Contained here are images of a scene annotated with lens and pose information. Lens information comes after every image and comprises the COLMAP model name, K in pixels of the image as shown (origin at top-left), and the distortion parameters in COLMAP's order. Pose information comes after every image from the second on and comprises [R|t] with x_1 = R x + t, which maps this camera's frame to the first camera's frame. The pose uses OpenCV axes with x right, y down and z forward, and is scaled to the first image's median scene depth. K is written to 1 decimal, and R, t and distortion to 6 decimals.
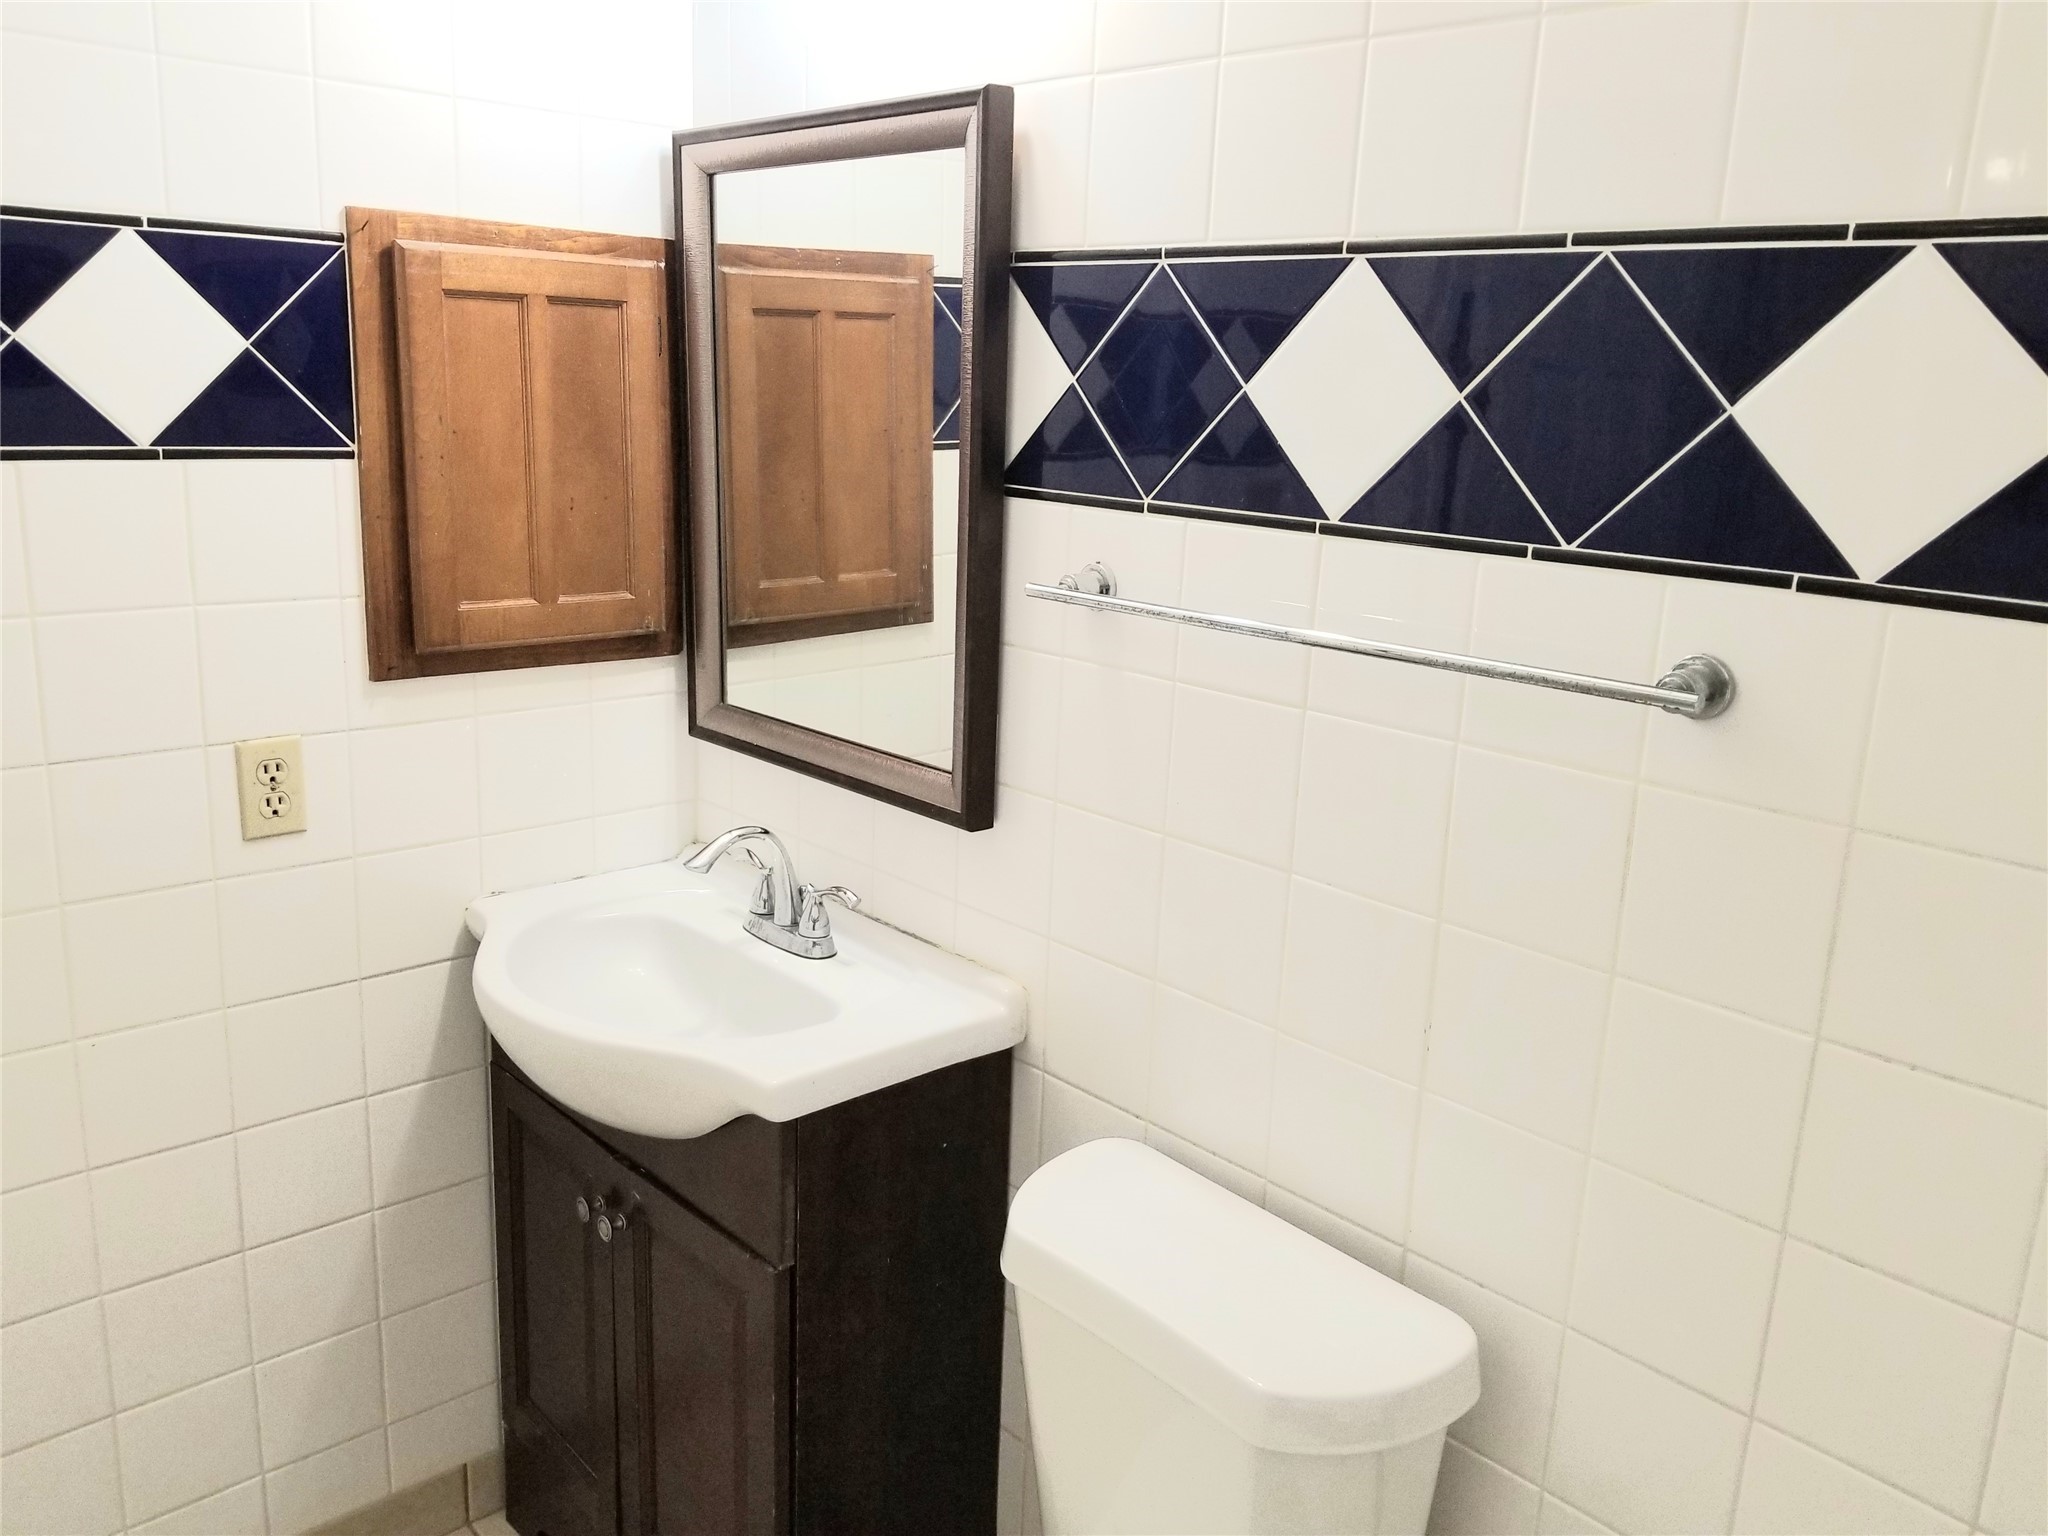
lens RADIAL K [[1612.4, 0, 1021.7], [0, 1612.4, 761.2], [0, 0, 1]] dist [0.085059, -0.156413]
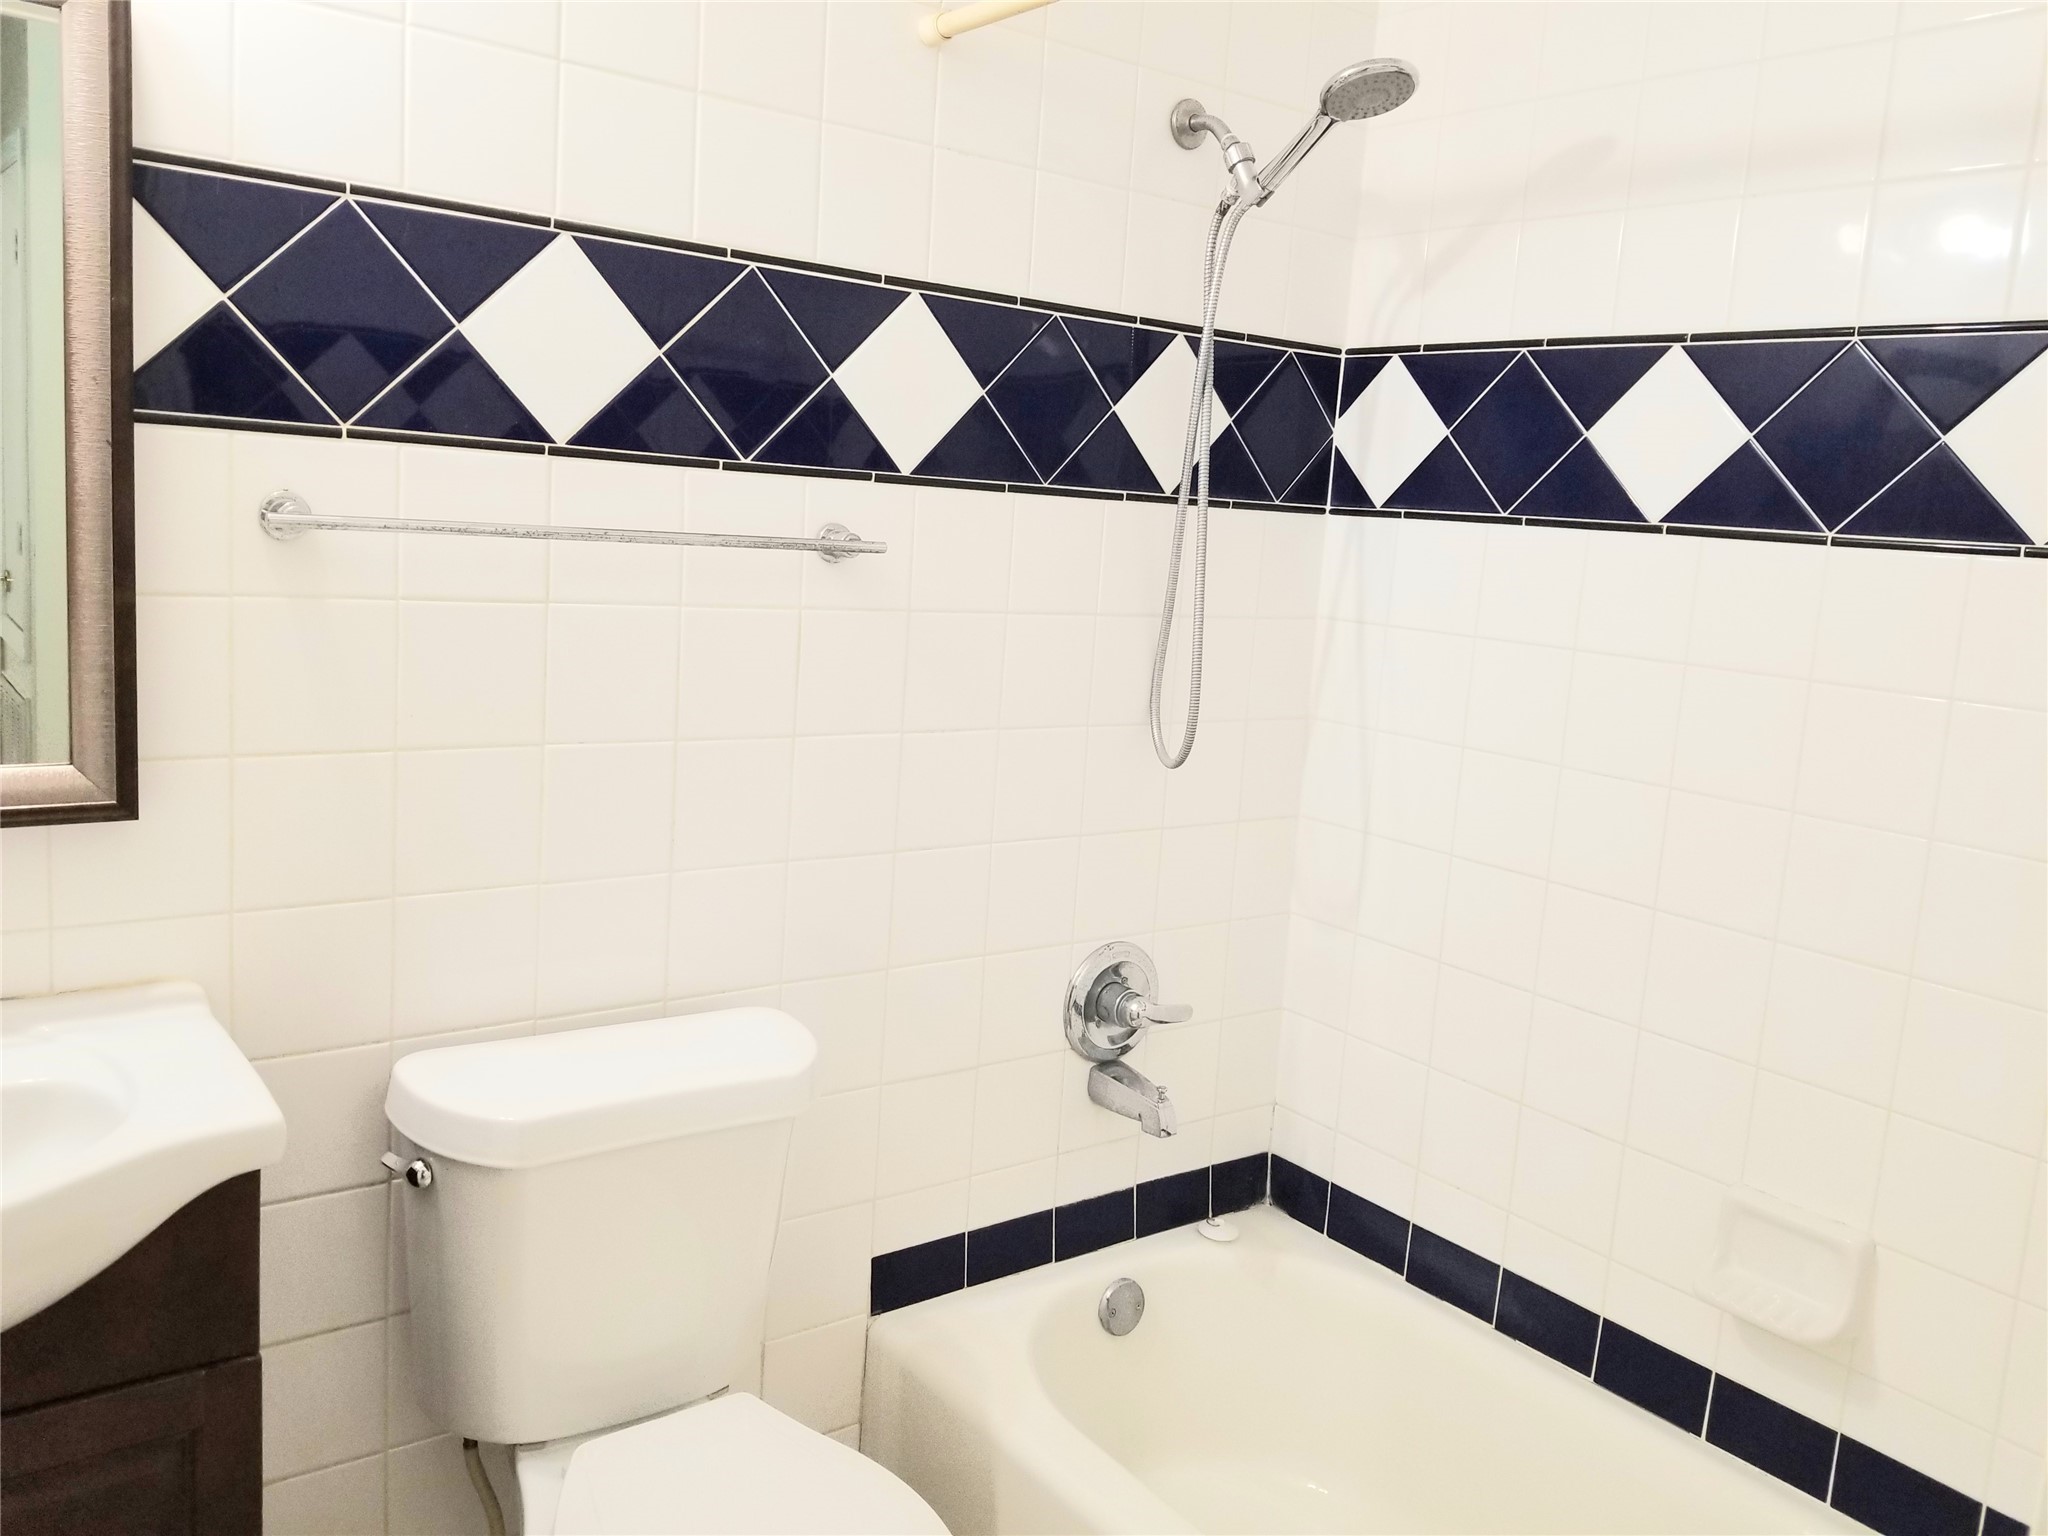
lens RADIAL K [[1612.4, 0, 1021.7], [0, 1612.4, 761.2], [0, 0, 1]] dist [0.085059, -0.156413]
pose [[0.126225, -0.245317, 0.961190, -1.085233], [0.119727, 0.965625, 0.230726, -0.168389], [-0.984750, 0.085957, 0.151257, 0.510838]]
